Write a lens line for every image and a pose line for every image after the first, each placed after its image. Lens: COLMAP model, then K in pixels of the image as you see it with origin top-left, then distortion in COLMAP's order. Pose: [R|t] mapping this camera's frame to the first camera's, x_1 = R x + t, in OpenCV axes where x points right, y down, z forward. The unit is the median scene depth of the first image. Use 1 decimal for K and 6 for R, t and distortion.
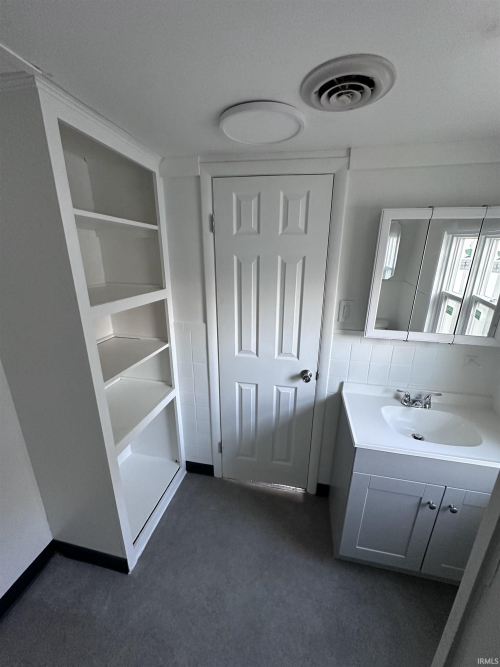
lens RADIAL K [[269.1, 0, 250.0], [0, 269.1, 333.5], [0, 0, 1]] dist [-0.000819, 0.000380]
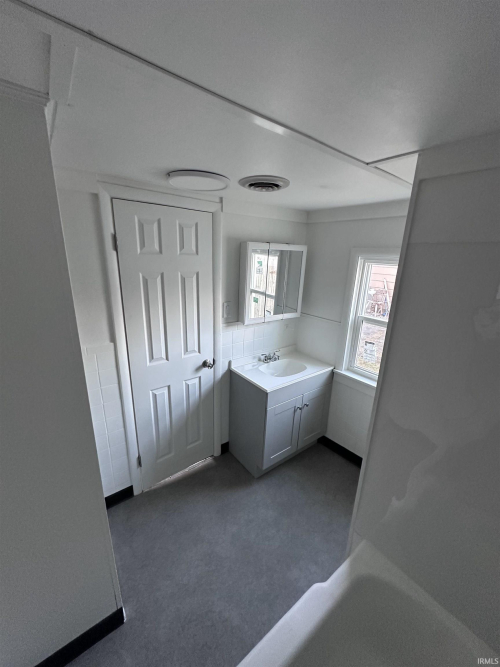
lens RADIAL K [[269.1, 0, 250.0], [0, 269.1, 333.5], [0, 0, 1]] dist [-0.000819, 0.000380]
pose [[0.654102, -0.204434, 0.728257, -0.601360], [0.199308, 0.975342, 0.094782, -0.069930], [-0.729676, 0.083151, 0.678718, -0.024793]]
